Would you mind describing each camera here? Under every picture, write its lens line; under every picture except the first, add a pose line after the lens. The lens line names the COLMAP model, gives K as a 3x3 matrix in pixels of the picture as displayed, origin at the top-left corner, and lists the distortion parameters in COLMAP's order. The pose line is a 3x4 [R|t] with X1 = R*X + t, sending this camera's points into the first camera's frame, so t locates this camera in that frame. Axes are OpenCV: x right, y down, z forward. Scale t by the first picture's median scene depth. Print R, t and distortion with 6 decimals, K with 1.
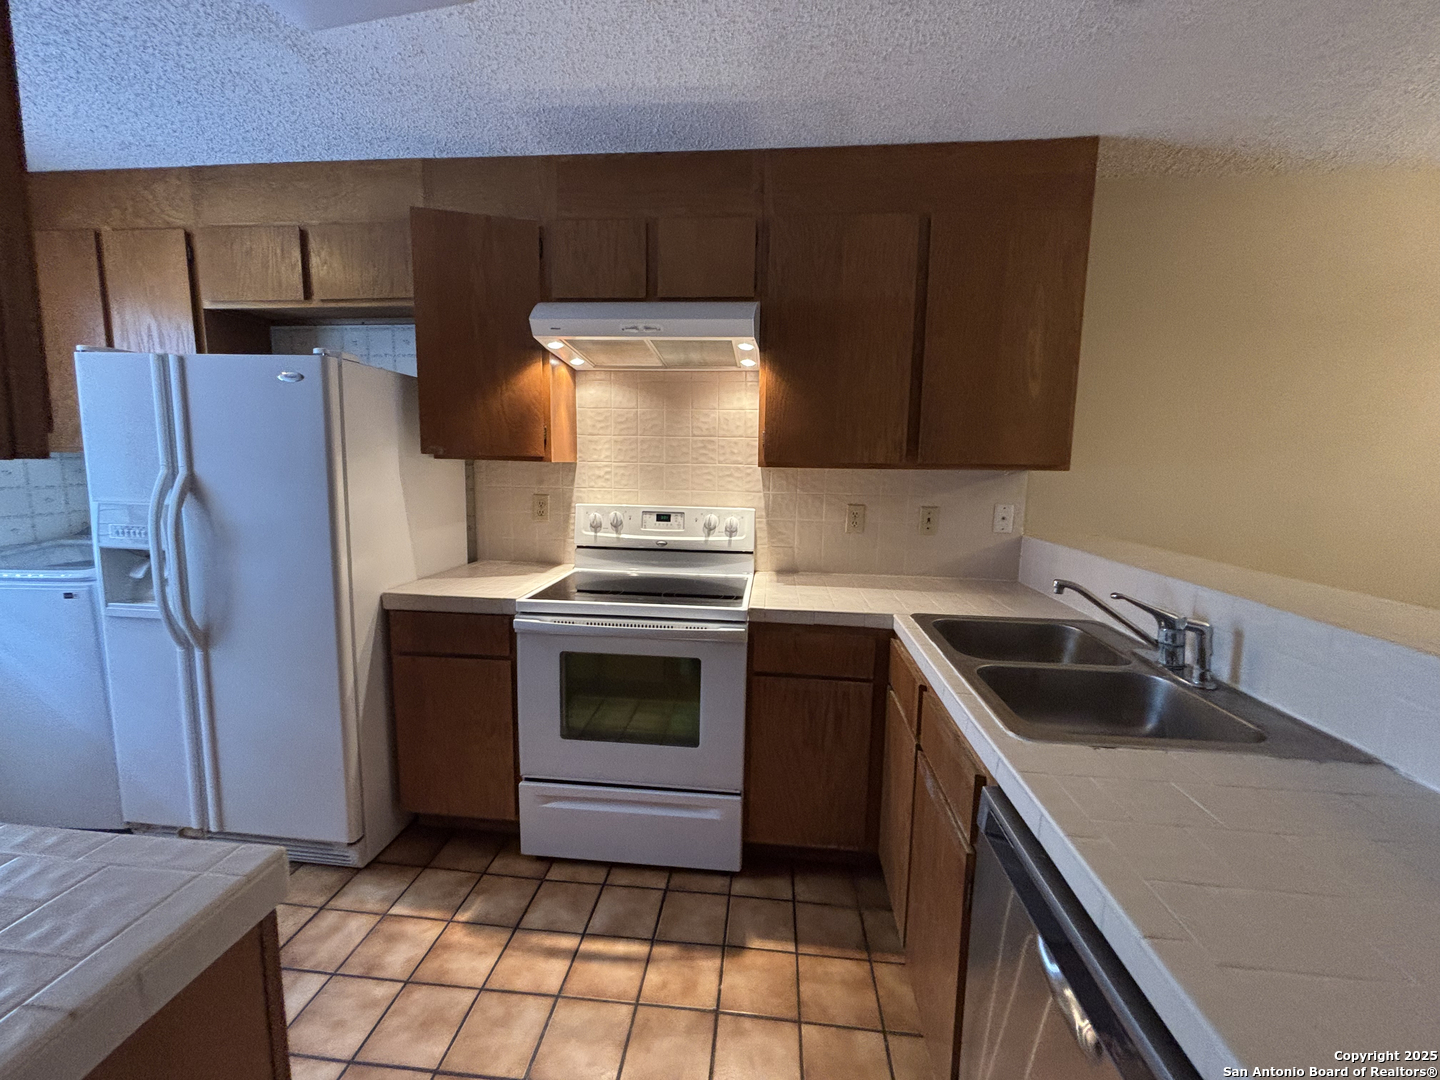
lens RADIAL K [[577.9, 0, 719.7], [0, 577.9, 536.8], [0, 0, 1]] dist [0.000709, 0.000379]
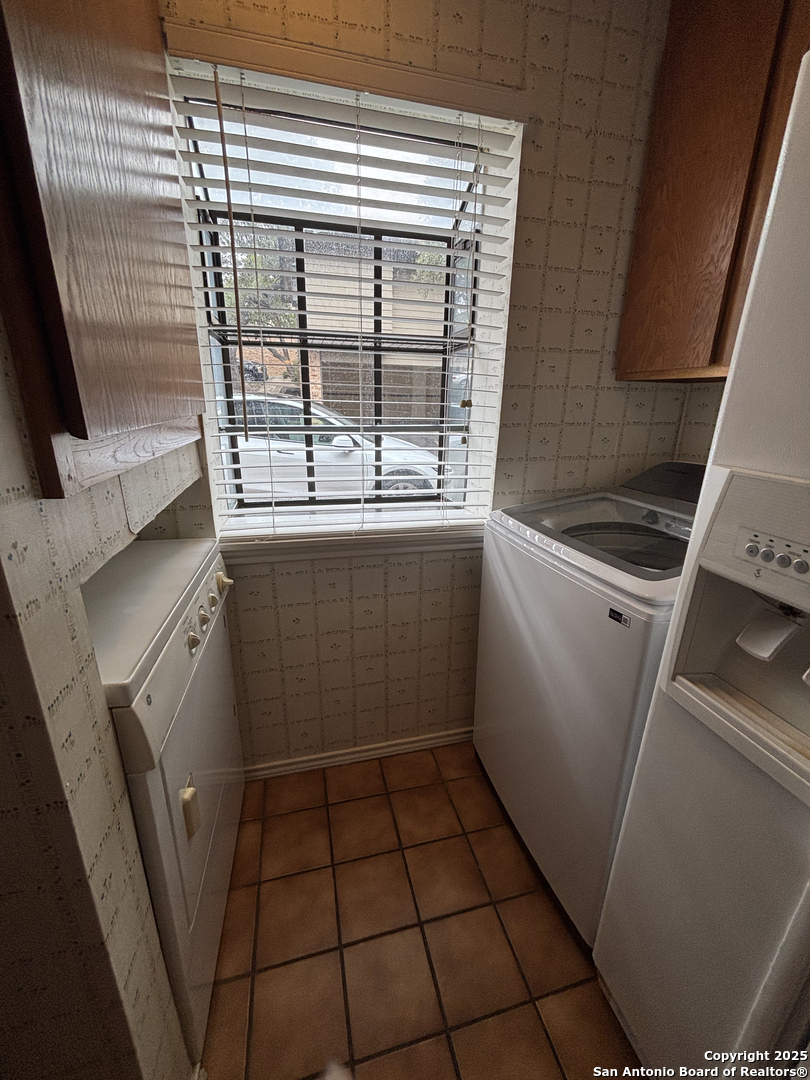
lens RADIAL K [[433.4, 0, 407.1], [0, 433.4, 538.9], [0, 0, 1]] dist [0.000709, 0.000379]
pose [[0.339949, 0.276722, -0.898810, -0.817362], [-0.122478, 0.960617, 0.249428, -0.060518], [0.932434, 0.025291, 0.360453, 0.634052]]
